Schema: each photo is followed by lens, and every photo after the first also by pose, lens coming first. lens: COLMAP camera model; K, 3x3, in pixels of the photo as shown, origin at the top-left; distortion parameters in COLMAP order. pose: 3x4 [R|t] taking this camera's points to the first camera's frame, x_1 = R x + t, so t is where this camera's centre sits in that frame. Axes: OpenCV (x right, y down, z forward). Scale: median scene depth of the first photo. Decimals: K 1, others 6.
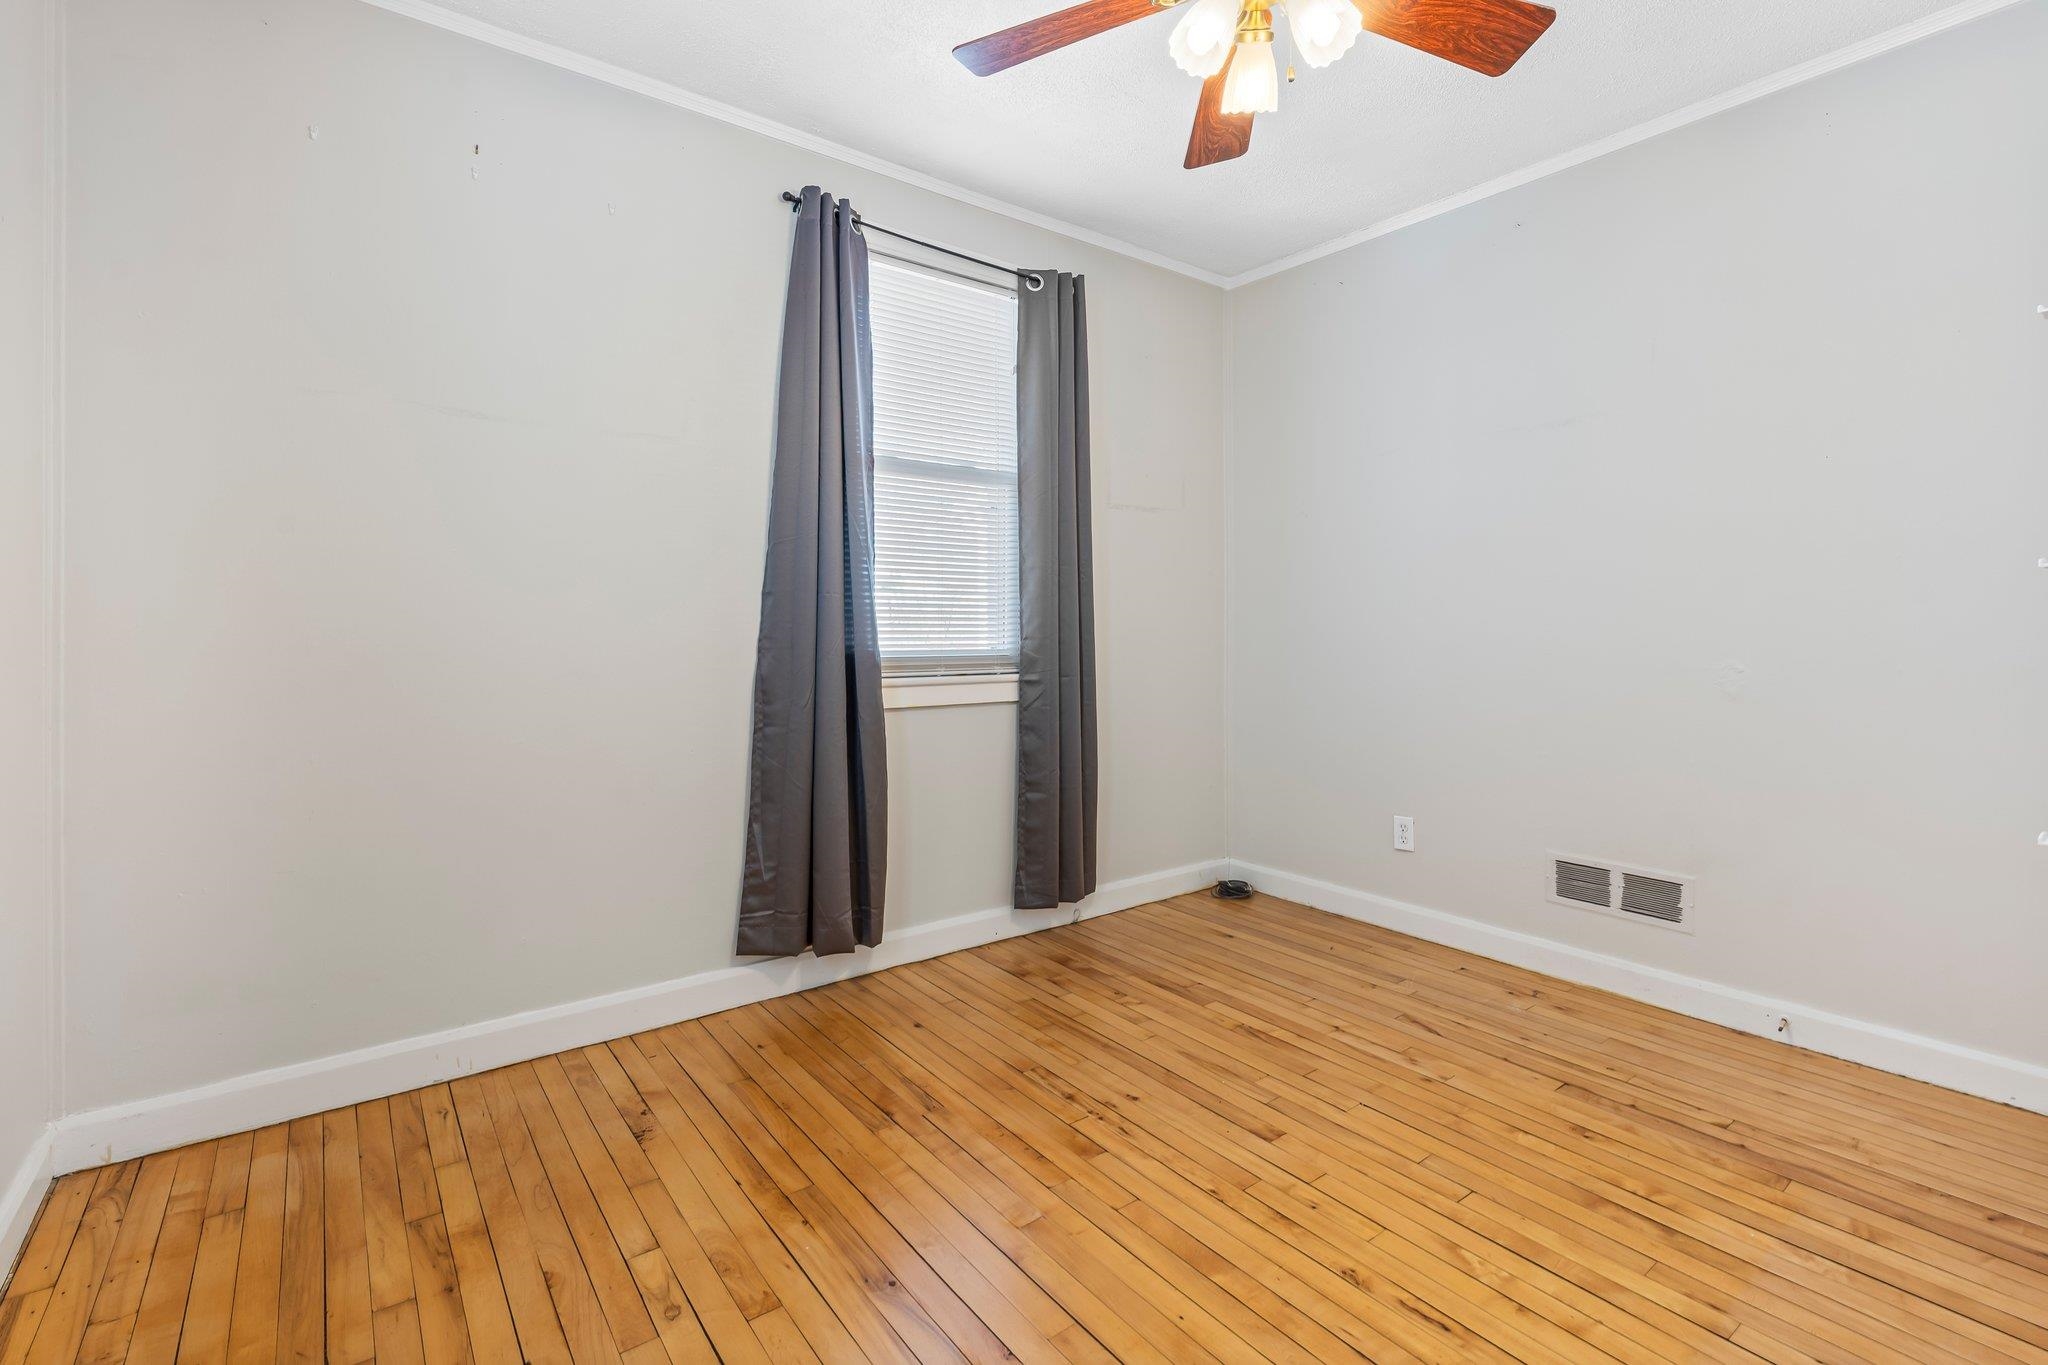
lens RADIAL K [[922.5, 0, 1015.5], [0, 922.5, 623.2], [0, 0, 1]] dist [-0.003076, -0.000303]
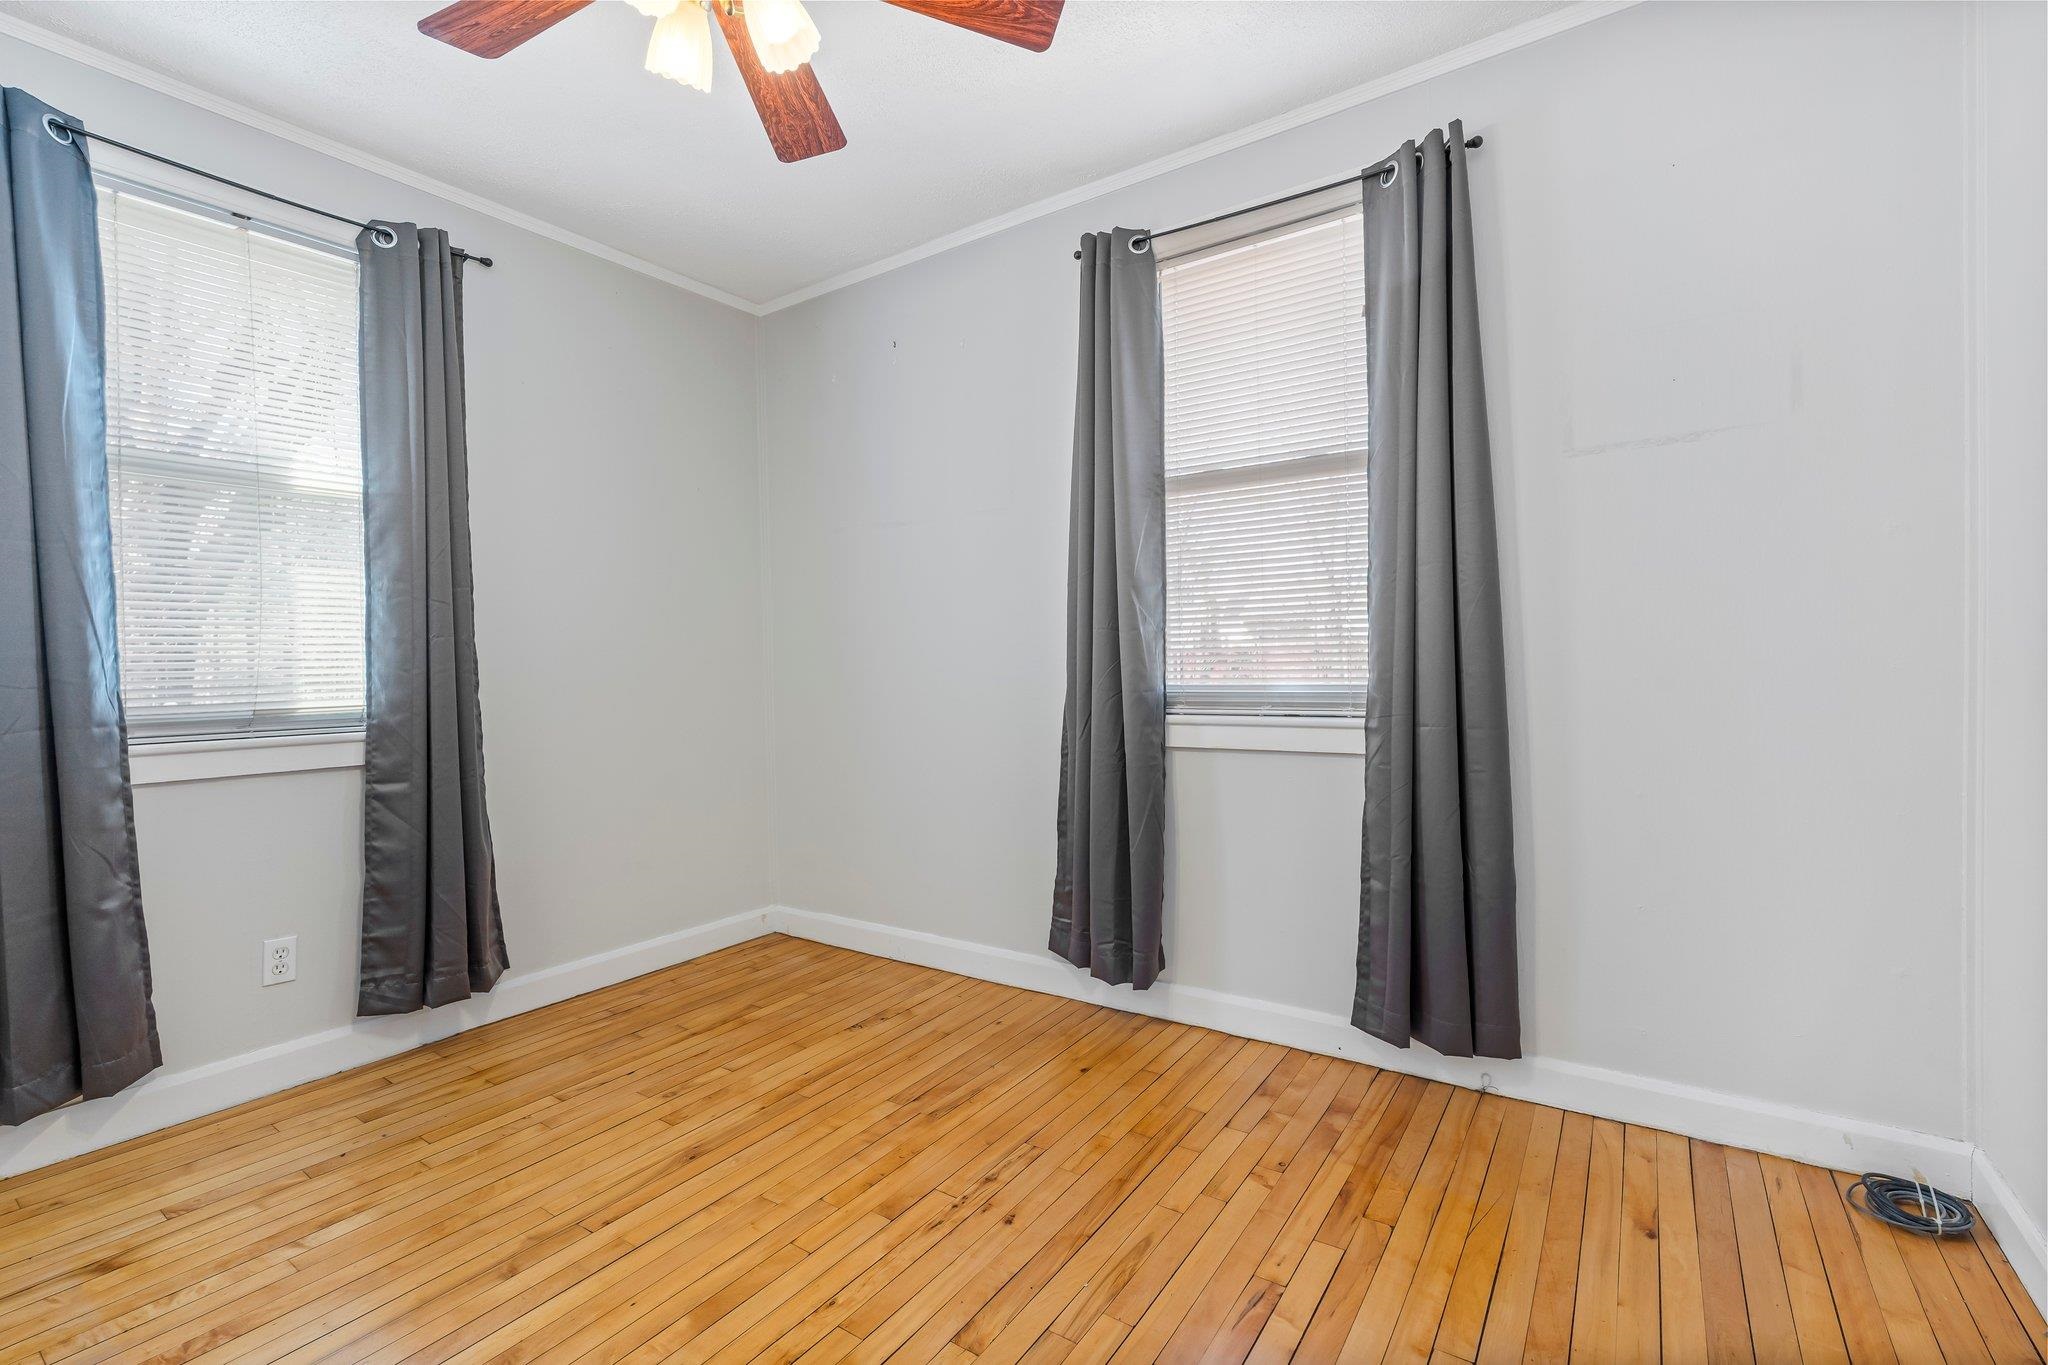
lens RADIAL K [[900.6, 0, 1030.2], [0, 900.6, 672.5], [0, 0, 1]] dist [-0.002278, 0.000072]
pose [[0.321817, 0.004159, -0.946793, 0.950792], [0.028098, 0.999508, 0.013941, -0.000074], [0.946385, -0.031090, 0.321542, 0.795985]]
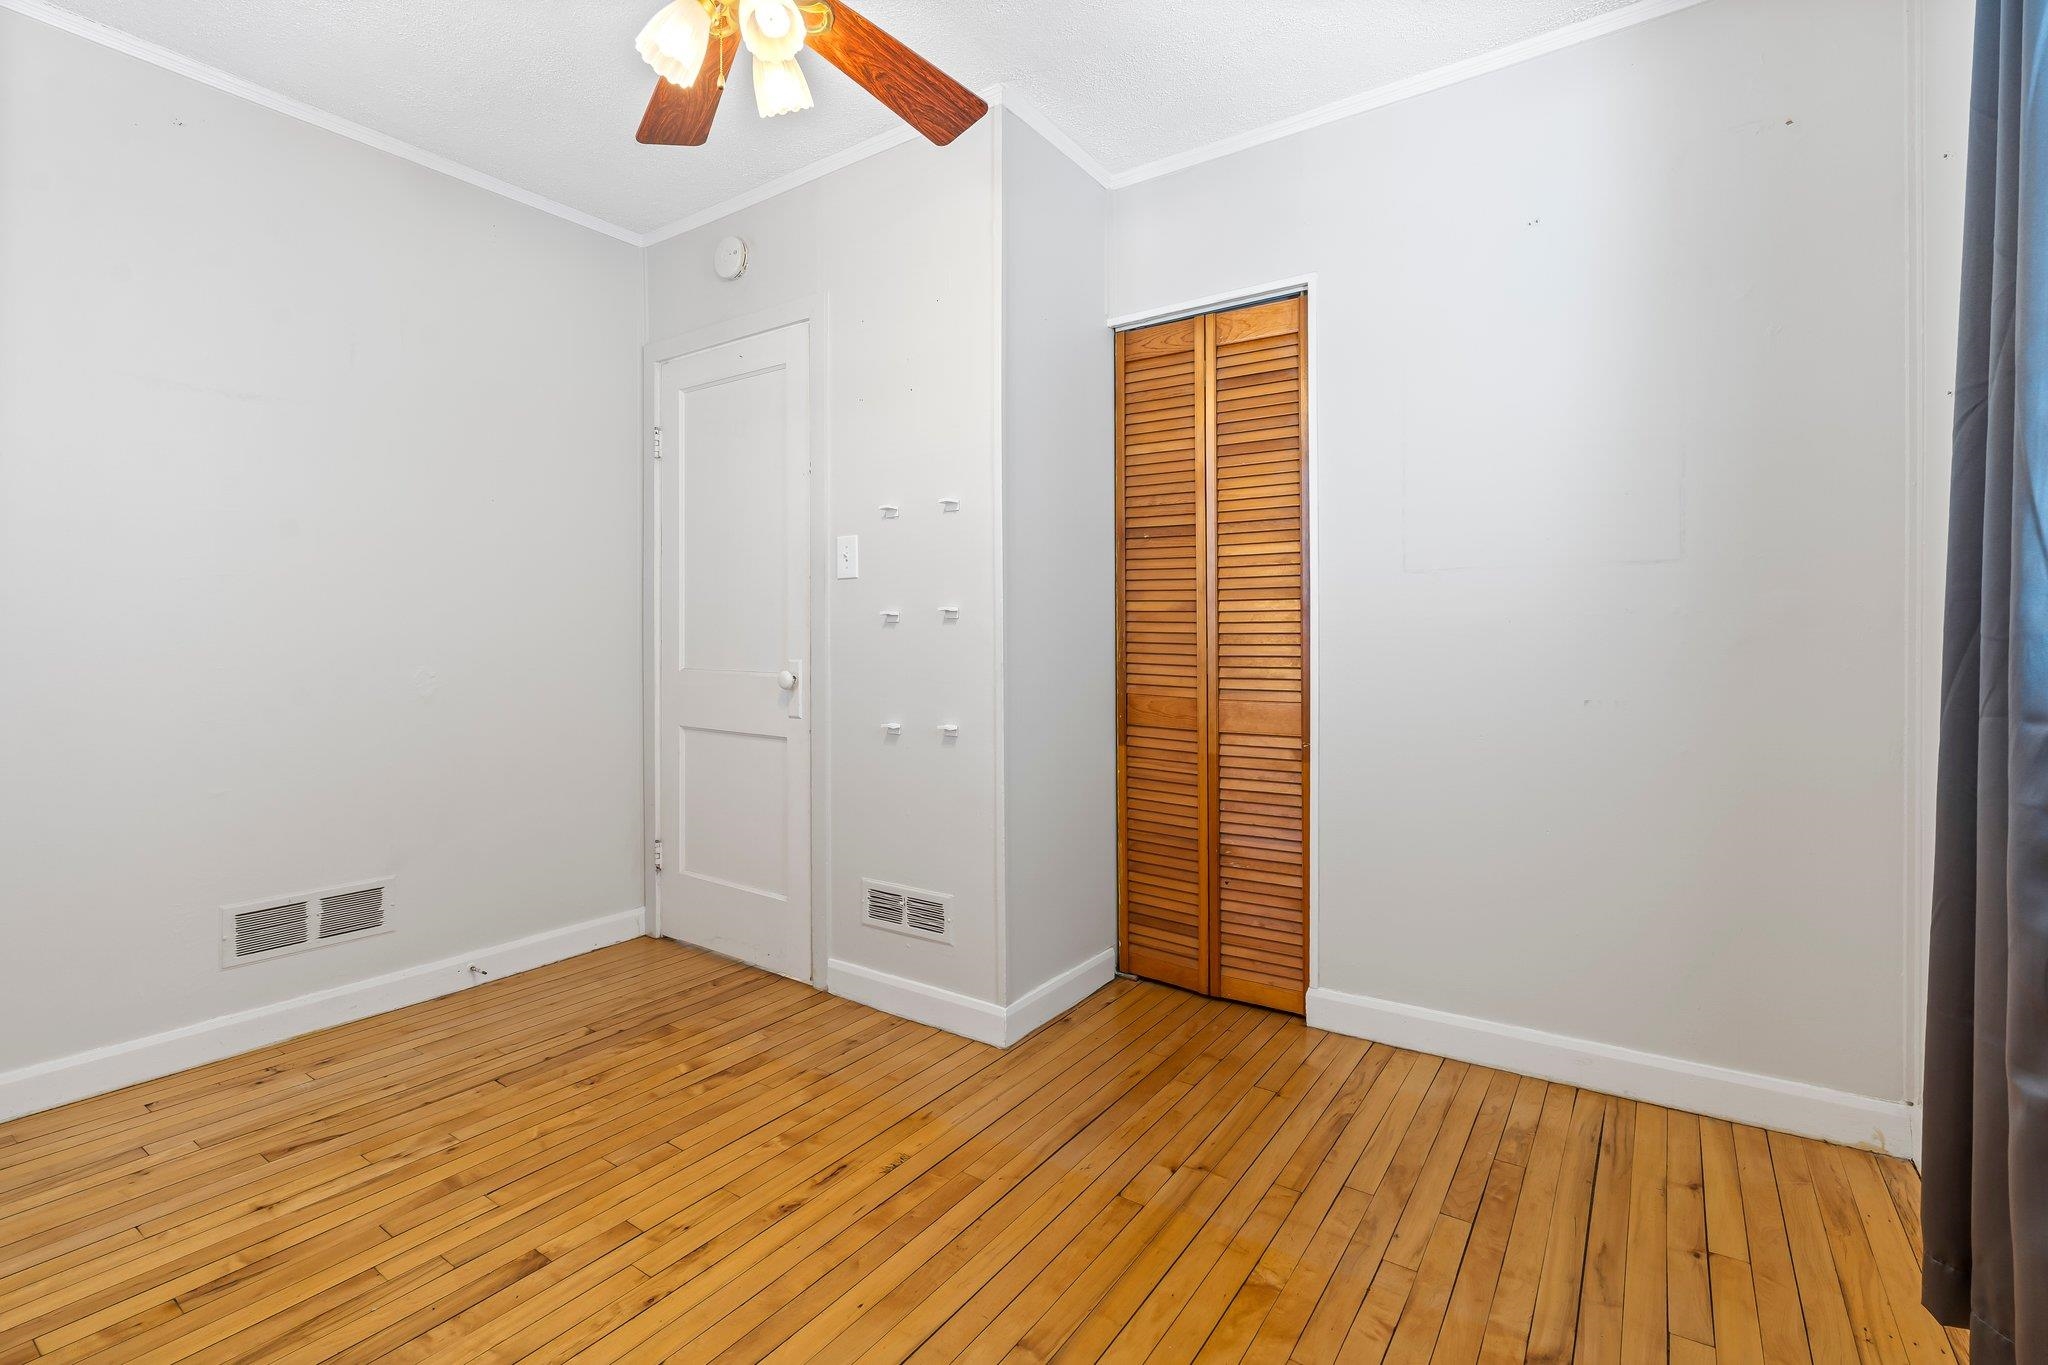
lens RADIAL K [[922.5, 0, 1015.5], [0, 922.5, 623.2], [0, 0, 1]] dist [-0.003076, -0.000303]
pose [[-0.315237, 0.018496, 0.948833, -0.615394], [-0.005989, 0.999751, -0.021479, 0.005712], [-0.948994, -0.012453, -0.315048, 0.826202]]
